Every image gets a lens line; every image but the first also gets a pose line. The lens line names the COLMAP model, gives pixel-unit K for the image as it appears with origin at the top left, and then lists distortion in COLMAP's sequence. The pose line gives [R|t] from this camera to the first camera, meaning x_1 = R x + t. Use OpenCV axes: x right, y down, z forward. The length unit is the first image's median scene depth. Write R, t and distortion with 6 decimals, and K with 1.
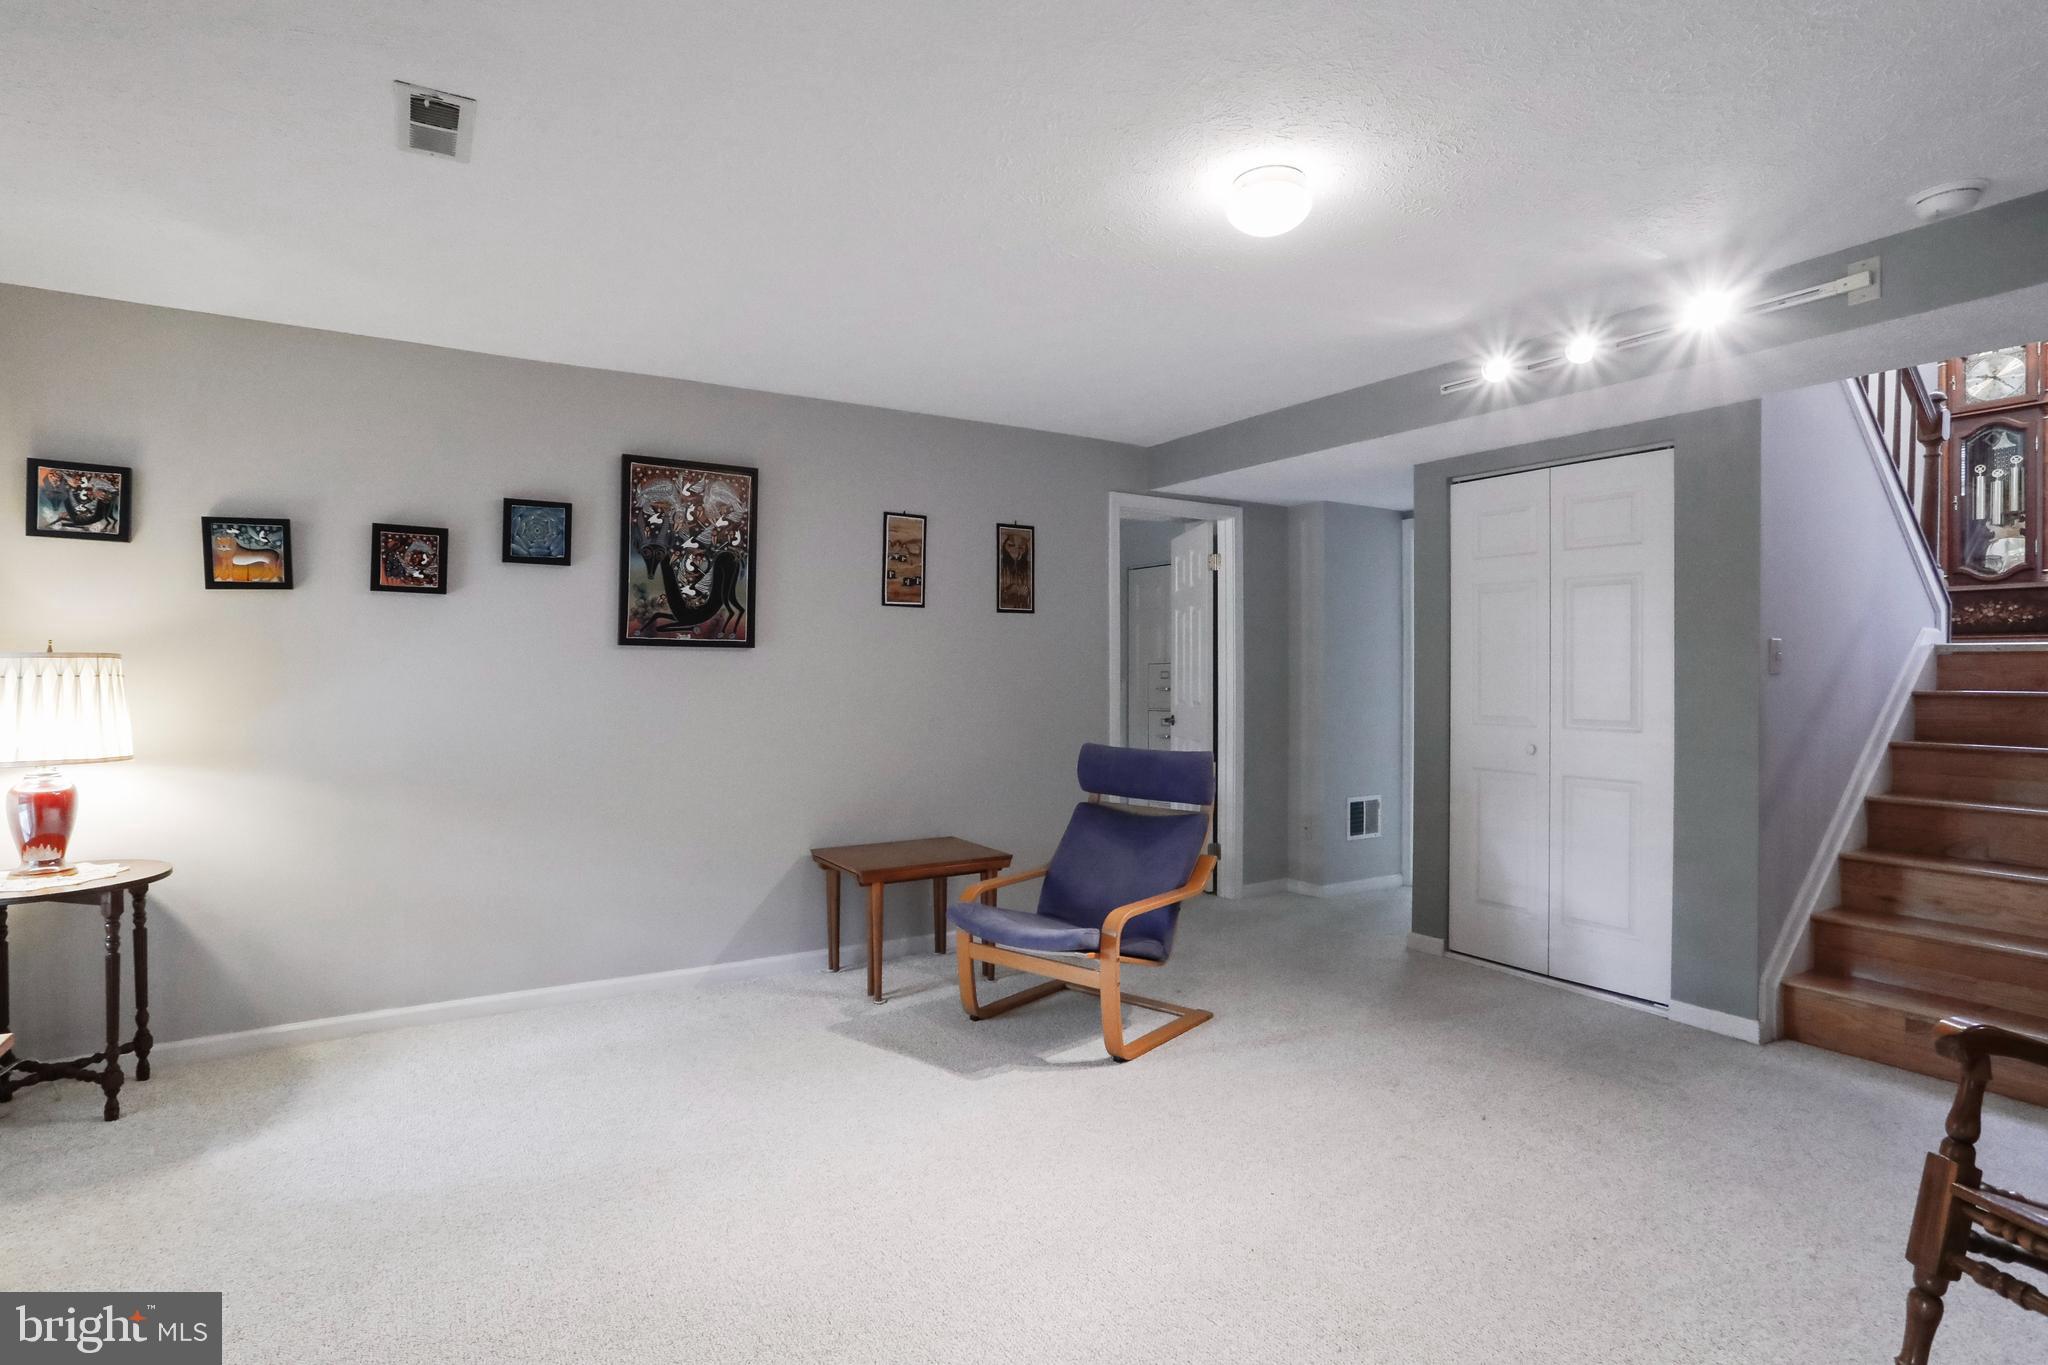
lens RADIAL K [[1016.6, 0, 1034.9], [0, 1016.6, 672.7], [0, 0, 1]] dist [-0.031146, 0.024898]
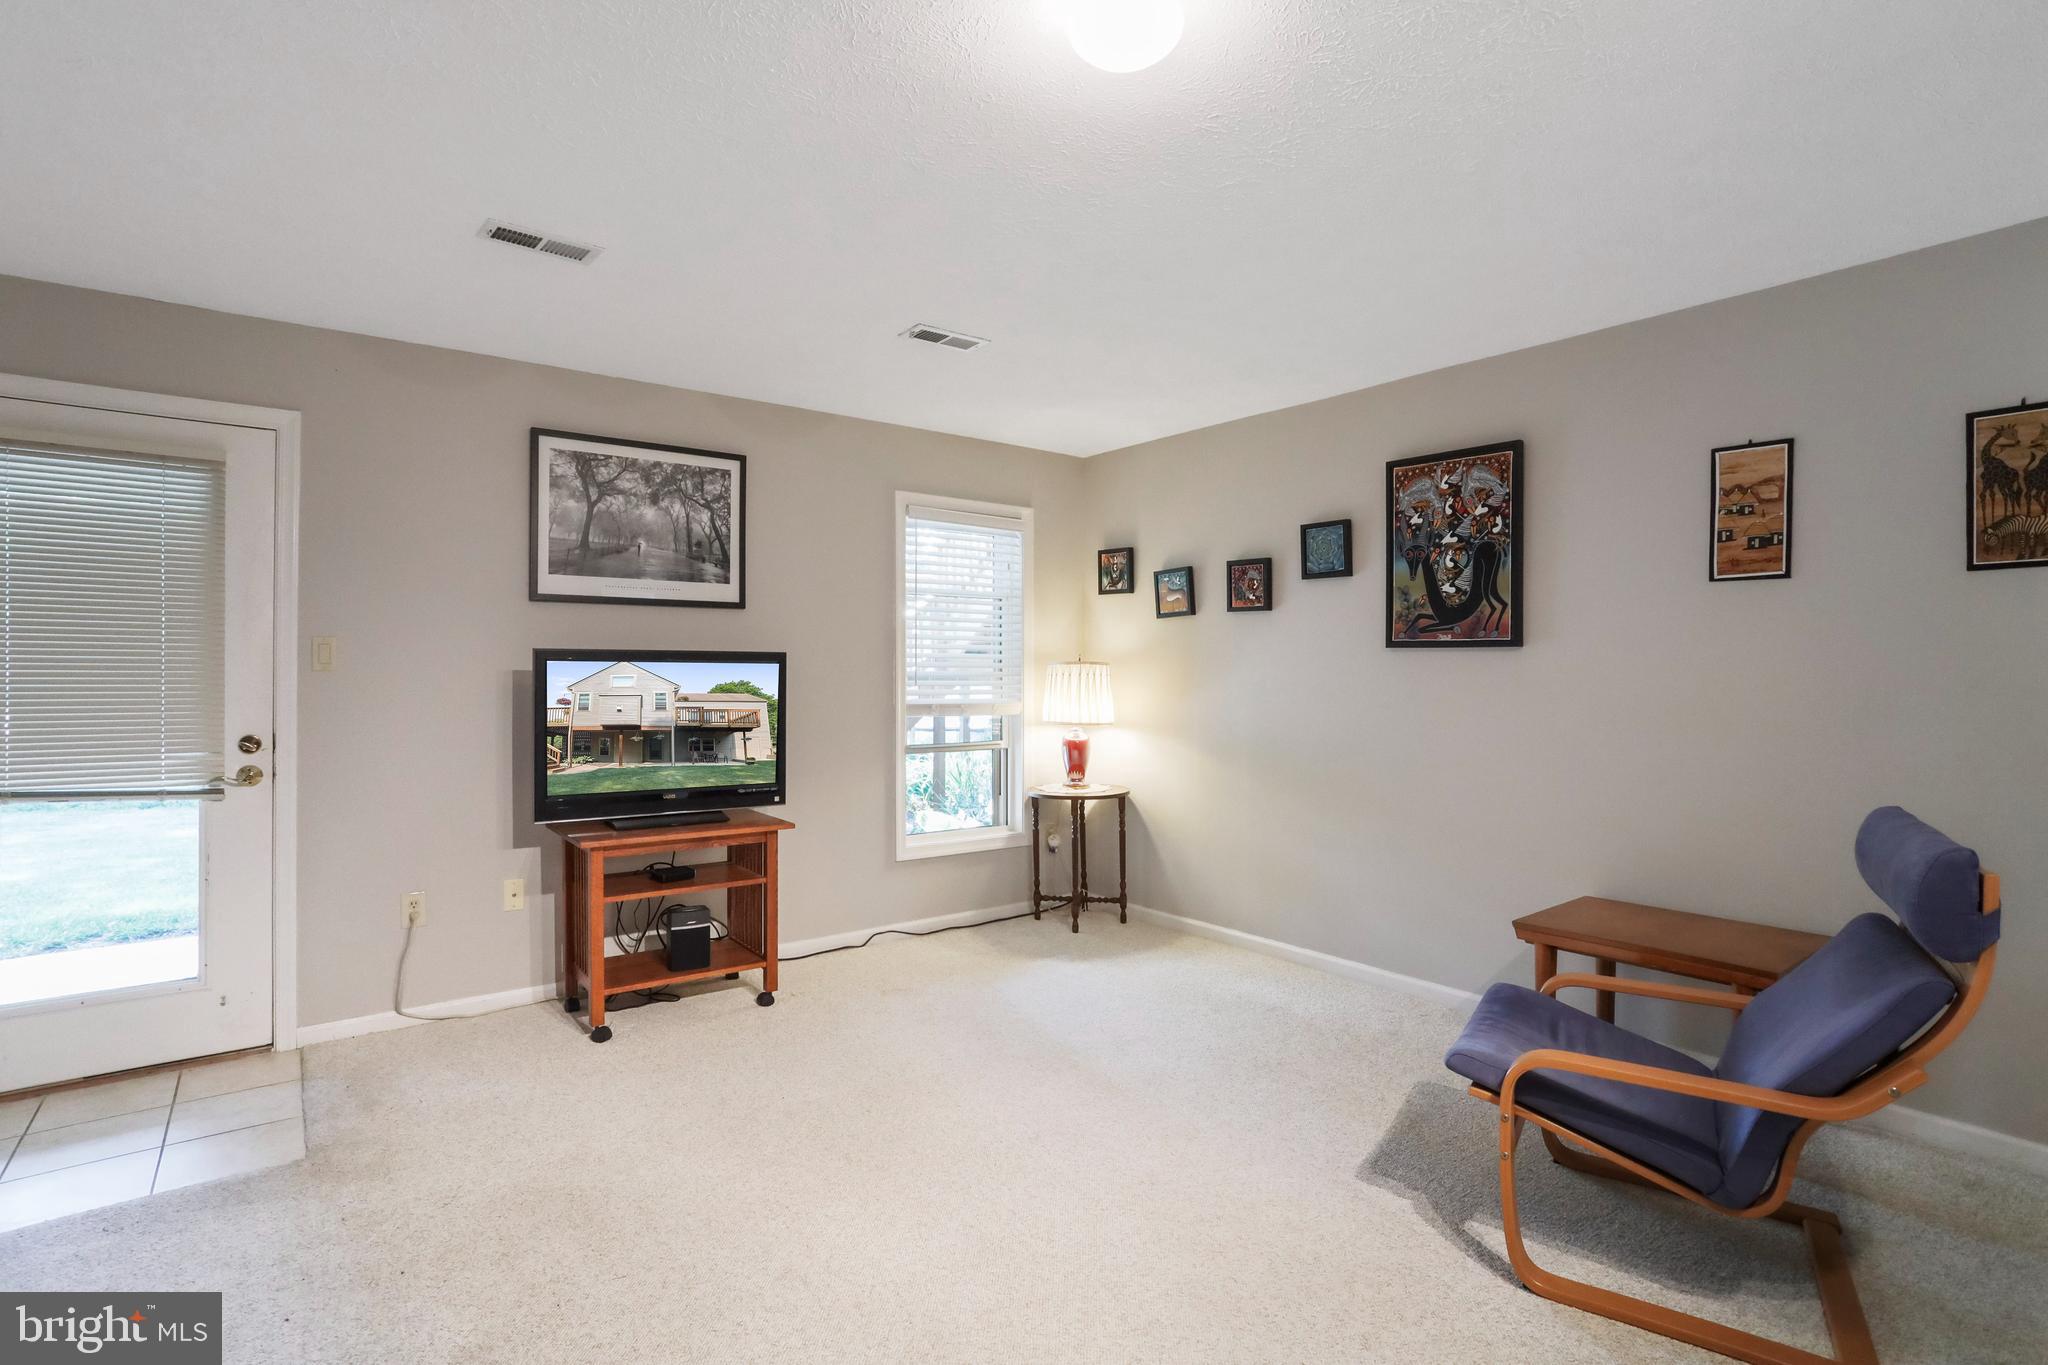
lens RADIAL K [[1016.6, 0, 1034.9], [0, 1016.6, 672.7], [0, 0, 1]] dist [-0.031146, 0.024898]
pose [[0.124340, 0.002173, -0.992237, 0.552298], [-0.003233, 0.999993, 0.001785, -0.002439], [0.992234, 0.002986, 0.124346, 0.499830]]
